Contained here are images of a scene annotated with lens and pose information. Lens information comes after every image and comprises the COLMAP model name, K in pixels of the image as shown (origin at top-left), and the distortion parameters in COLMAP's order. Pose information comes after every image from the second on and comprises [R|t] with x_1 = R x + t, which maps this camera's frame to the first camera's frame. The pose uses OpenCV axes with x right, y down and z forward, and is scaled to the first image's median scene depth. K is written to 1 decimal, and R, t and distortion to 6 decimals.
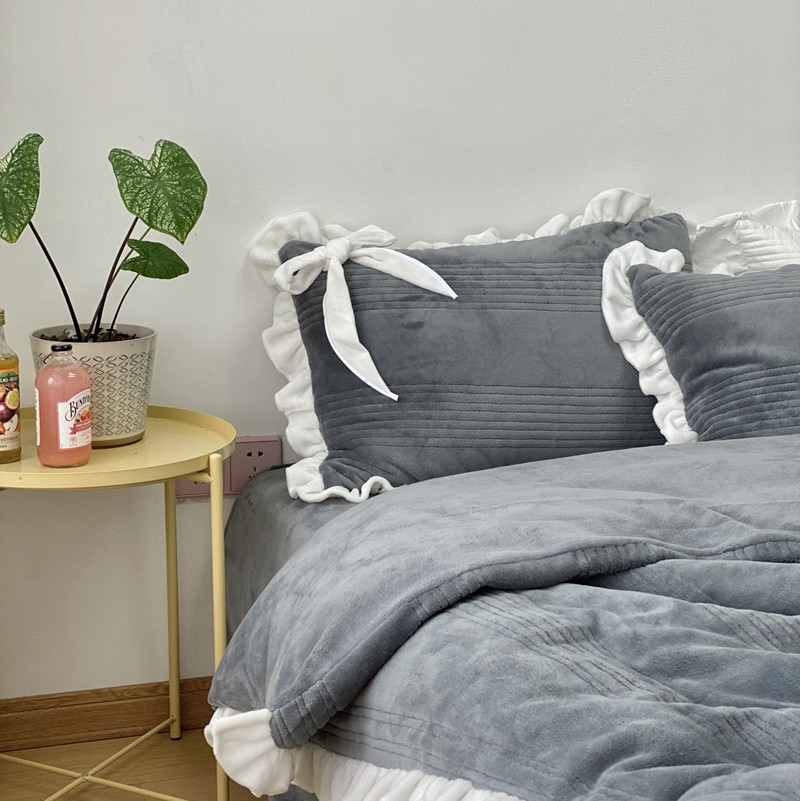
lens RADIAL K [[1623.4, 0, 399.6], [0, 1623.4, 396.5], [0, 0, 1]] dist [0.129037, 0.000000]
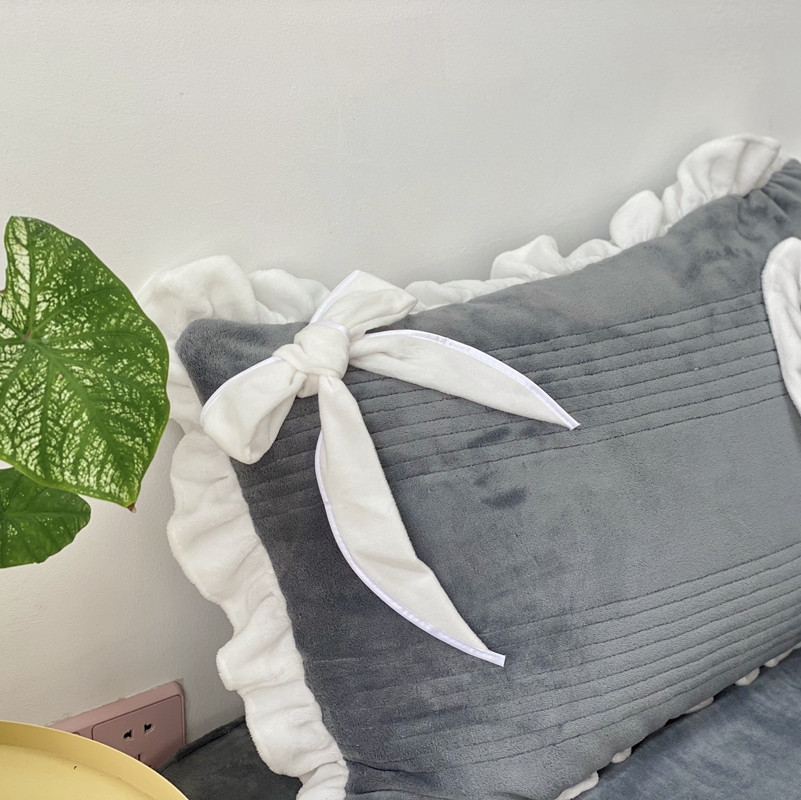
lens RADIAL K [[1623.4, 0, 400.1], [0, 1623.4, 406.6], [0, 0, 1]] dist [0.129037, 0.000000]
pose [[0.942208, -0.125283, 0.310721, -0.170112], [0.065897, 0.978634, 0.194765, -0.168353], [-0.328483, -0.163033, 0.930333, 0.562217]]
